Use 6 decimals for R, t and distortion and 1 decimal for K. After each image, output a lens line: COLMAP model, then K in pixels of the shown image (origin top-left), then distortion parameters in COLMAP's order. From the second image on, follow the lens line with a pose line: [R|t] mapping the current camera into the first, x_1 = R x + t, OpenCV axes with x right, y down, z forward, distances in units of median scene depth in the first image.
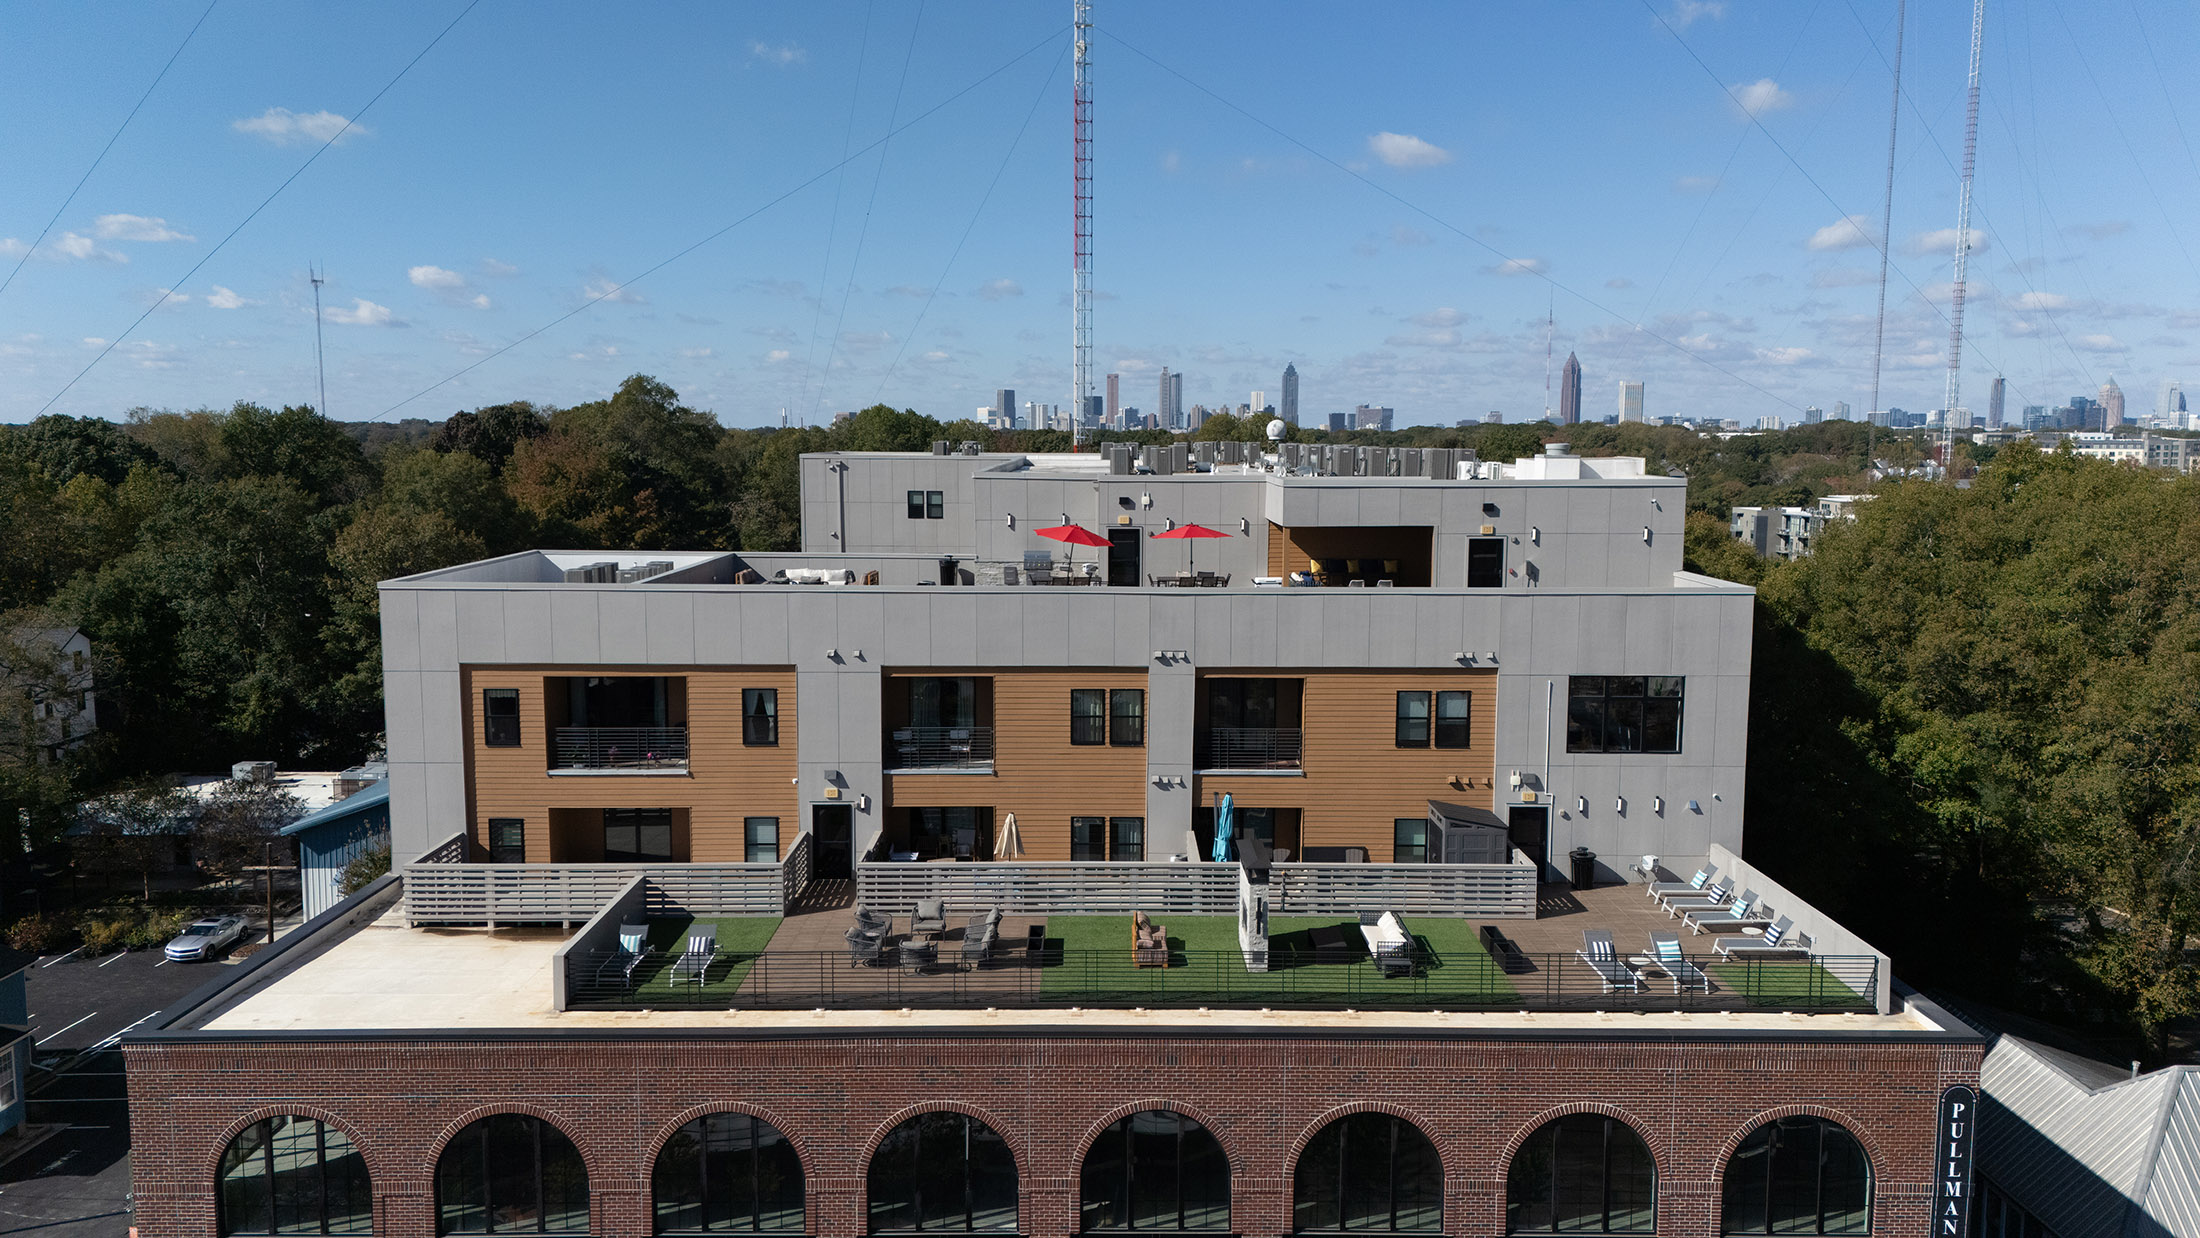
lens RADIAL K [[1596.5, 0, 1100.0], [0, 1596.5, 619.0], [0, 0, 1]] dist [0.095909, -0.096270]
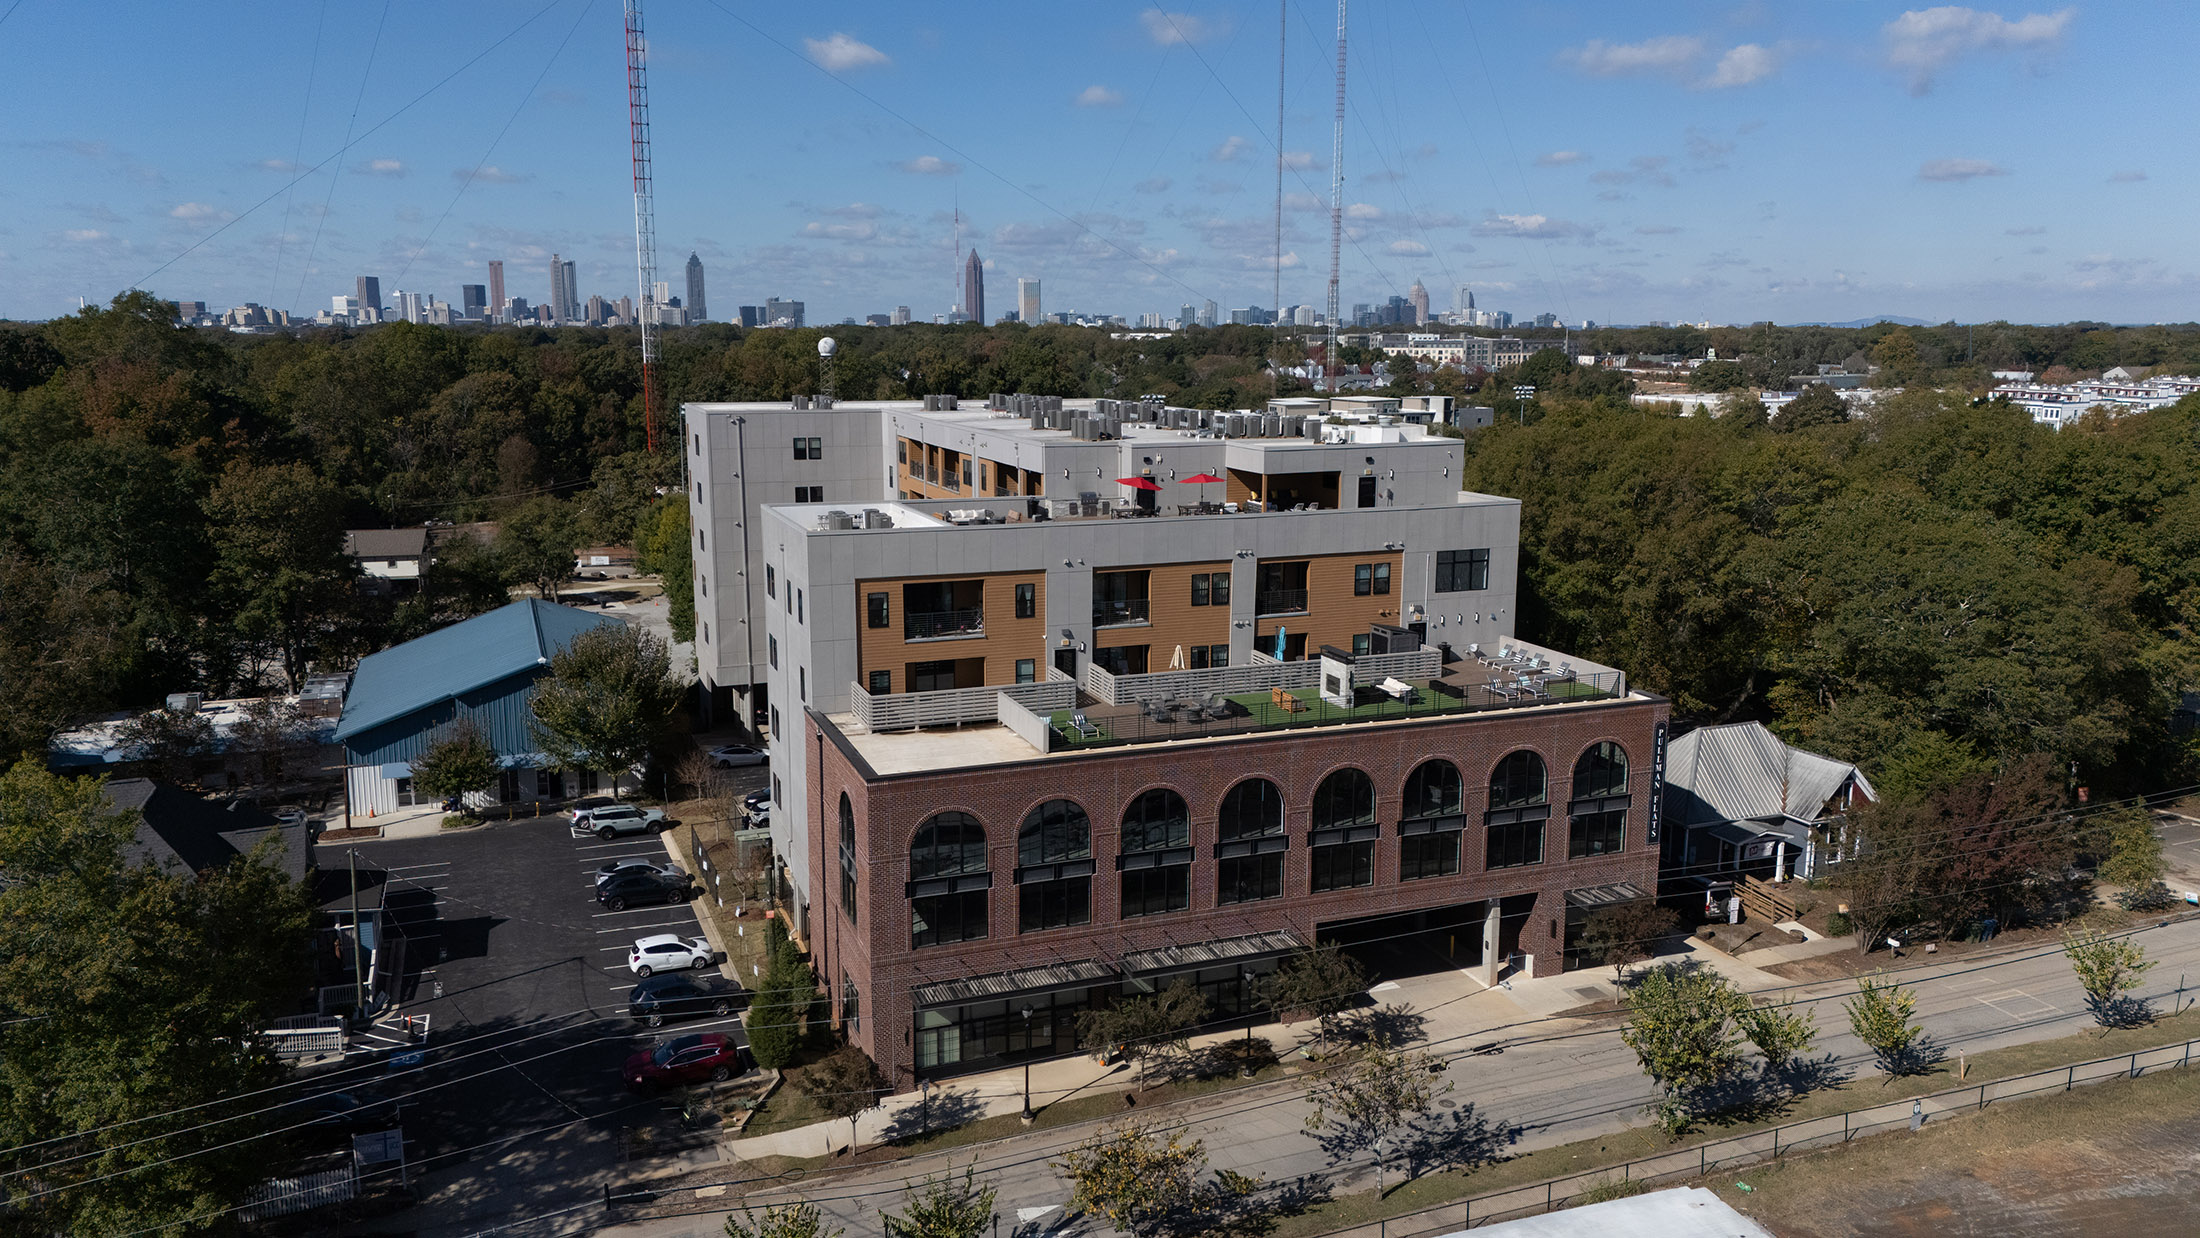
lens RADIAL K [[1596.5, 0, 1100.0], [0, 1596.5, 619.0], [0, 0, 1]] dist [0.095909, -0.096270]
pose [[0.936998, -0.065977, 0.343048, -0.714764], [0.043930, 0.996461, 0.071657, -0.037109], [-0.346562, -0.052073, 0.936581, -0.610306]]
